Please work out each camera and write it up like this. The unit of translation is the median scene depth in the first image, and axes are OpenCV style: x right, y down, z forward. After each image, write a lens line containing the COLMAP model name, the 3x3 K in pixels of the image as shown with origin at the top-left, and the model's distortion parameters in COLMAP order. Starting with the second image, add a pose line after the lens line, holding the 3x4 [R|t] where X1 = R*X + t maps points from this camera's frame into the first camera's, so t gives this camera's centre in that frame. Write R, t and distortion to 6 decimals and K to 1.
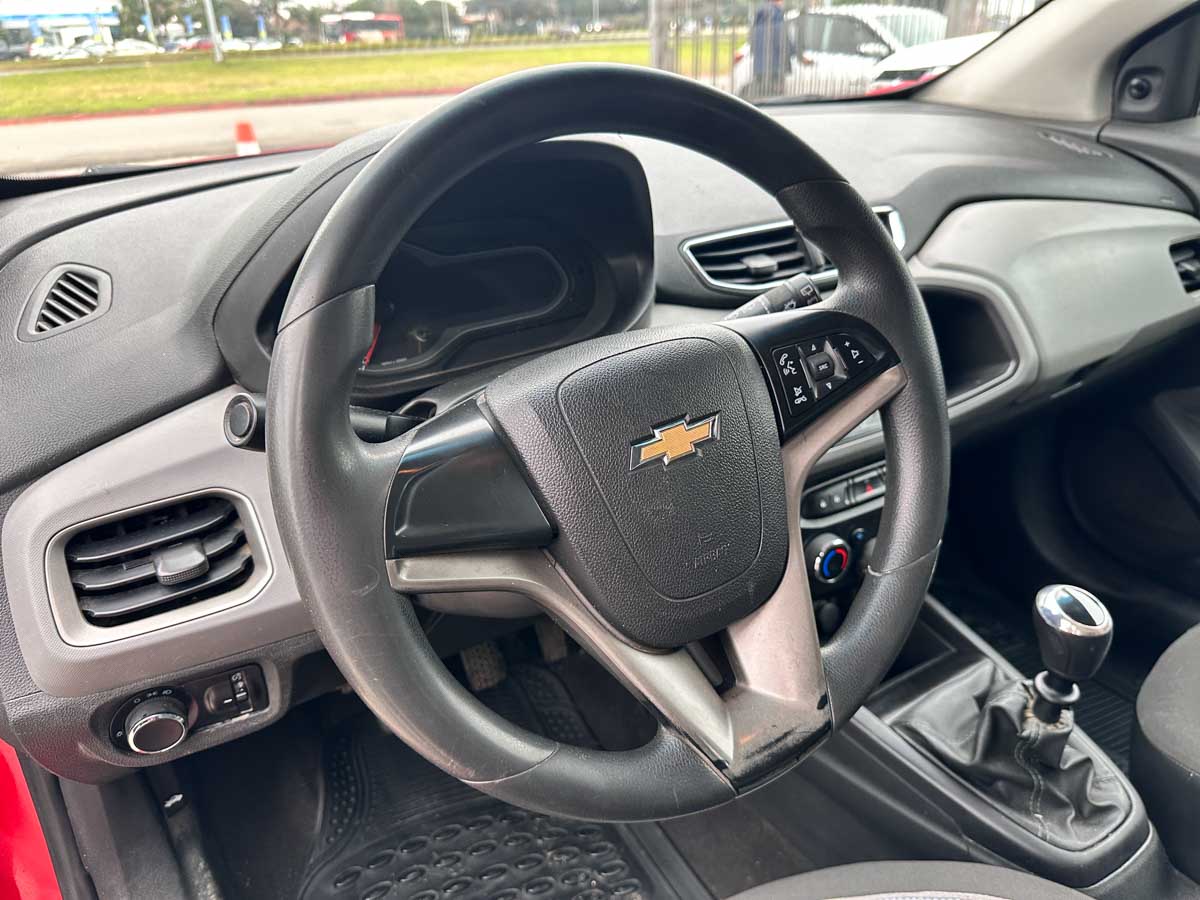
lens RADIAL K [[853.6, 0, 603.8], [0, 853.6, 456.4], [0, 0, 1]] dist [0.057137, -0.060246]
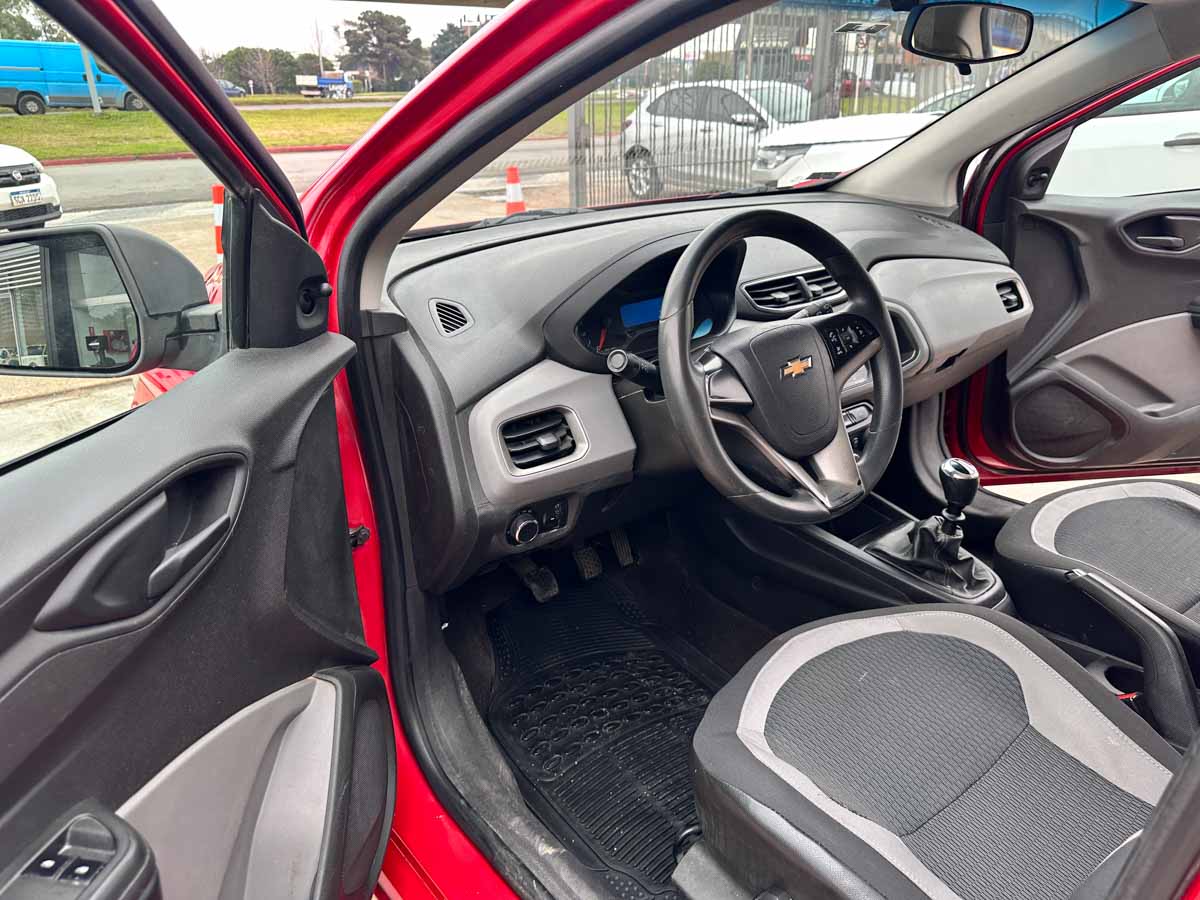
lens RADIAL K [[853.6, 0, 590.4], [0, 853.6, 453.3], [0, 0, 1]] dist [0.057137, -0.060246]
pose [[0.992594, -0.031051, 0.117444, -0.530665], [0.037780, 0.997743, -0.055505, 0.228873], [-0.115456, 0.059531, 0.991527, -0.867607]]
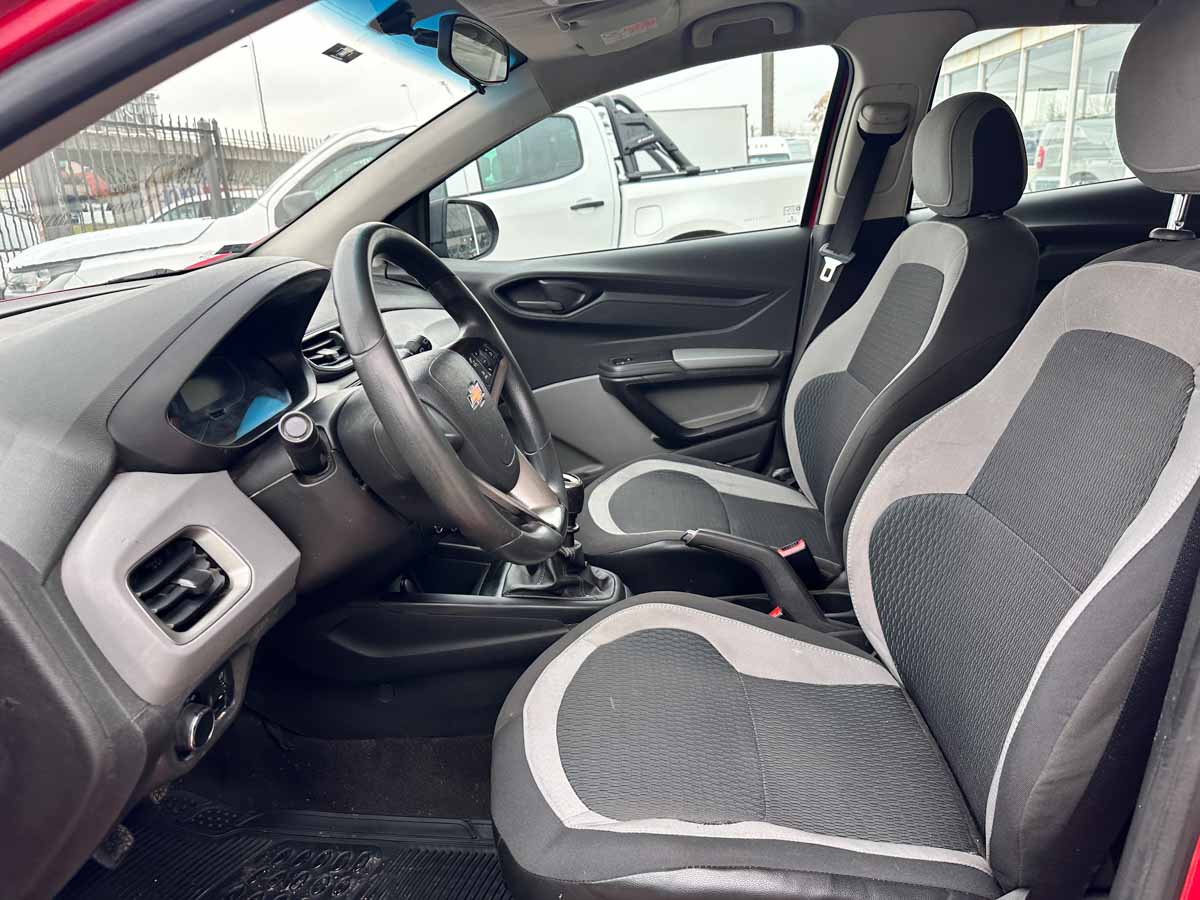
lens RADIAL K [[853.6, 0, 592.1], [0, 853.6, 453.9], [0, 0, 1]] dist [0.057137, -0.060246]
pose [[0.573339, -0.246117, 0.781479, -0.960226], [0.399337, 0.916794, -0.004244, 0.166238], [-0.715411, 0.314507, 0.623917, -0.295769]]
